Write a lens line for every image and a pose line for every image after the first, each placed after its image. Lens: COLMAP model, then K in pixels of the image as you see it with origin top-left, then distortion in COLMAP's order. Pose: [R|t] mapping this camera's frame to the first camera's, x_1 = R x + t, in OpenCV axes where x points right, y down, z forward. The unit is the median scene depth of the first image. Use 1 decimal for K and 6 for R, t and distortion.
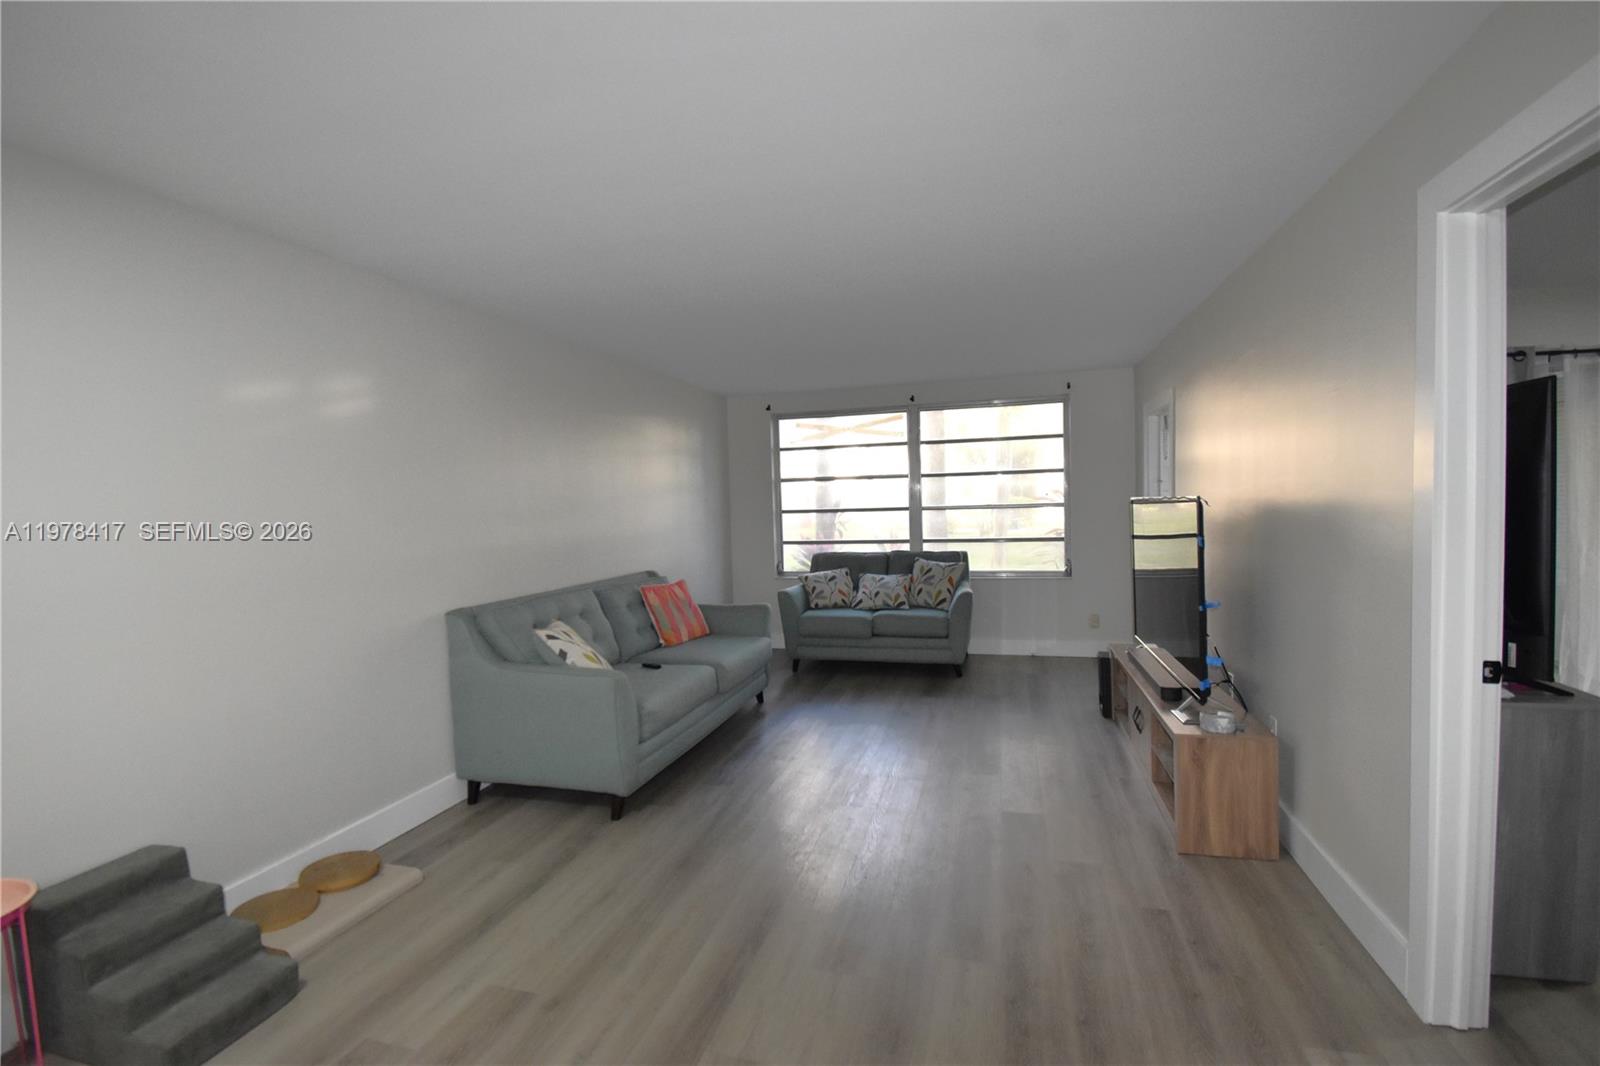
lens RADIAL K [[727.0, 0, 800.0], [0, 727.0, 533.0], [0, 0, 1]] dist [0.000122, -0.001109]
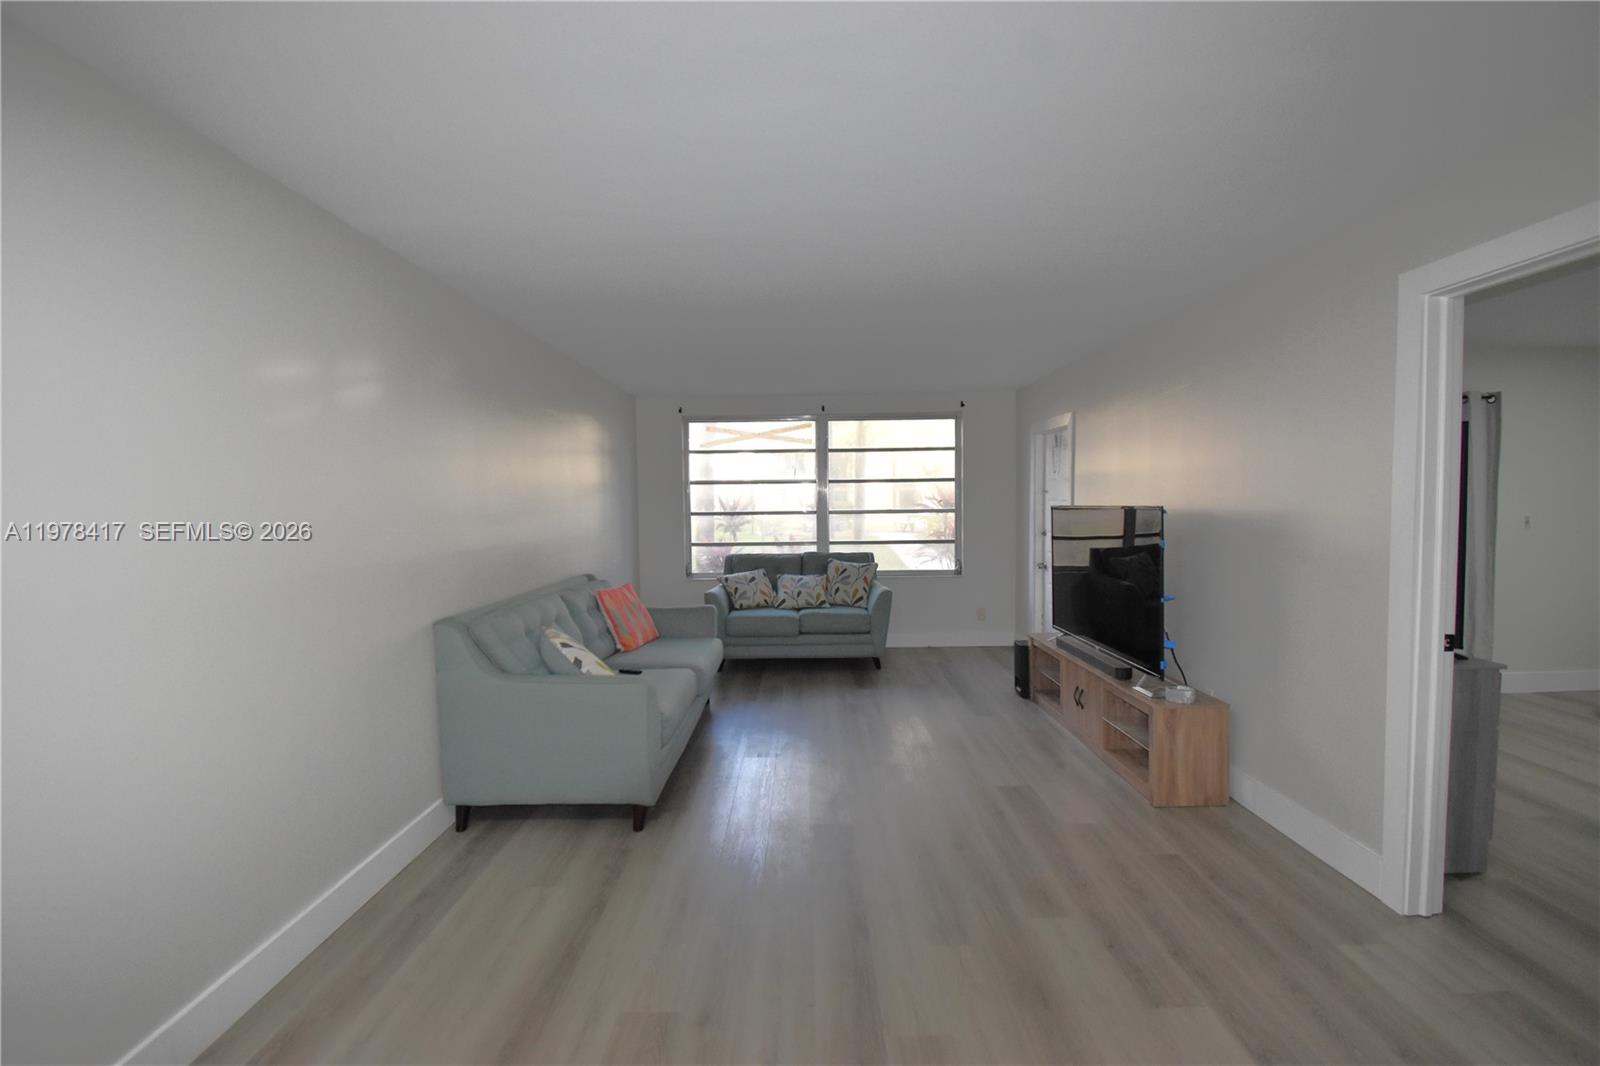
lens RADIAL K [[707.6, 0, 800.0], [0, 707.6, 533.0], [0, 0, 1]] dist [0.001673, 0.000228]
pose [[0.964768, 0.004584, 0.263061, -0.161225], [-0.004024, 0.999988, -0.002669, -0.000720], [-0.263070, 0.001516, 0.964775, 0.016842]]
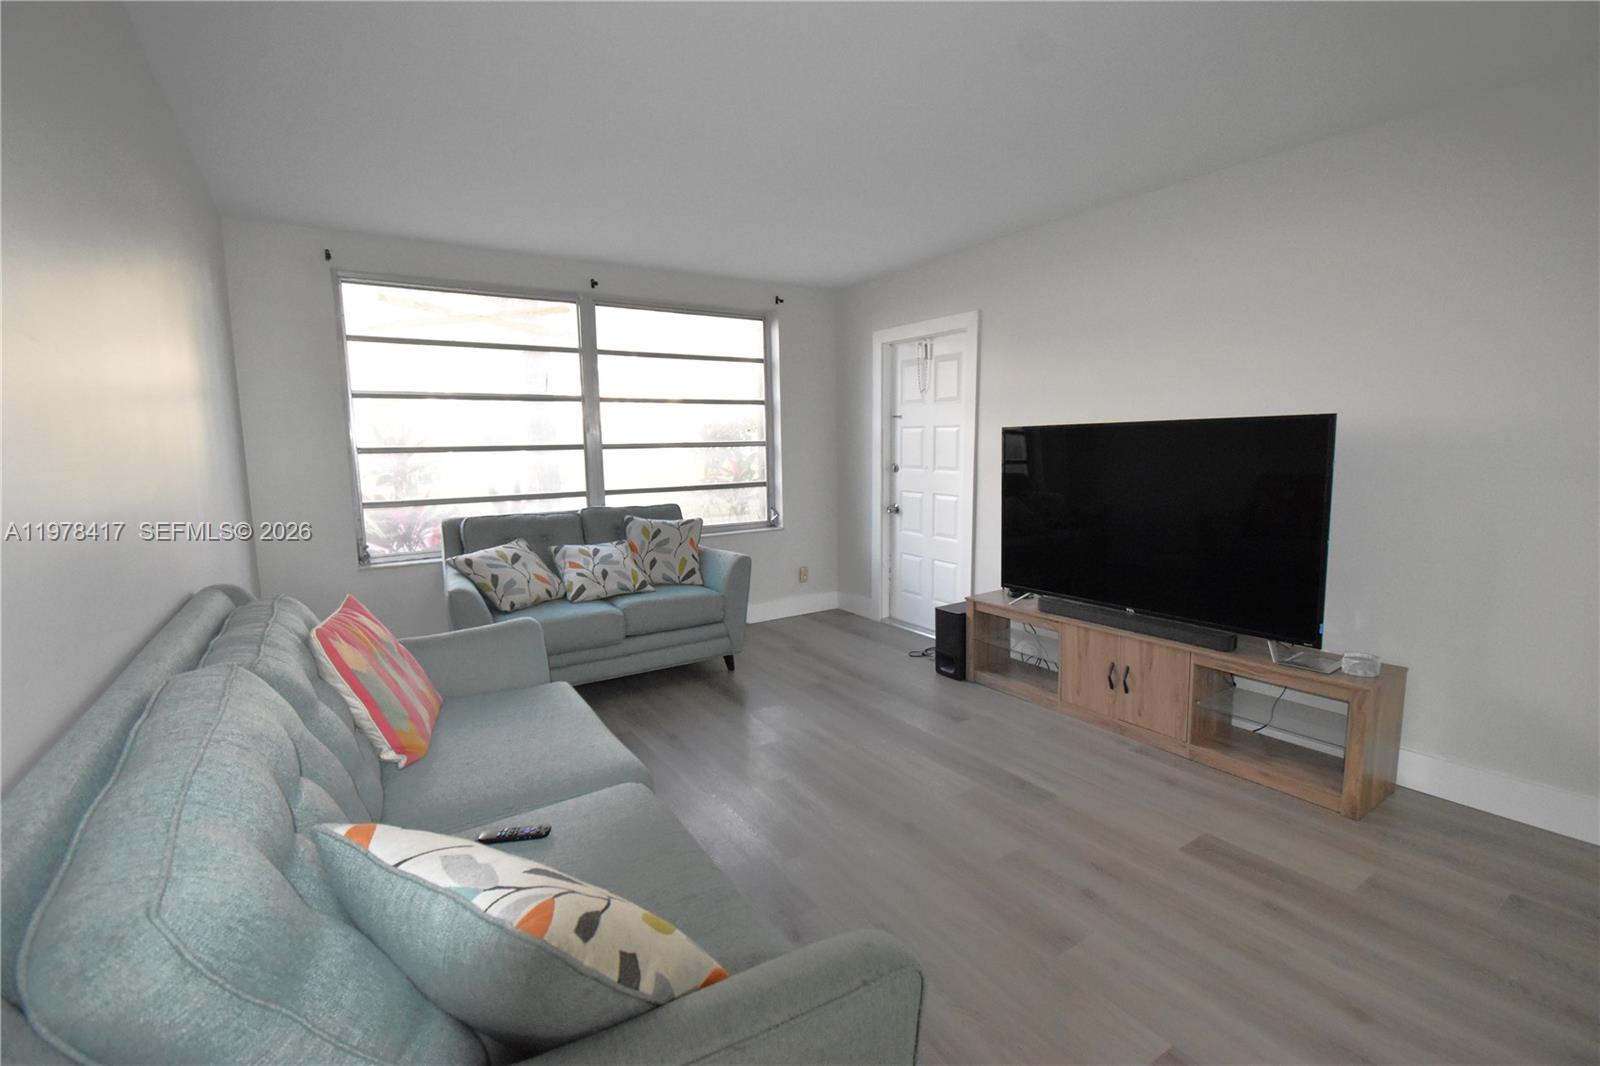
lens RADIAL K [[707.6, 0, 800.0], [0, 707.6, 533.0], [0, 0, 1]] dist [0.001673, 0.000228]
pose [[0.659941, -0.078870, 0.747166, -0.252205], [0.031426, 0.996502, 0.077433, 0.002854], [-0.750660, -0.027621, 0.660112, 0.447192]]
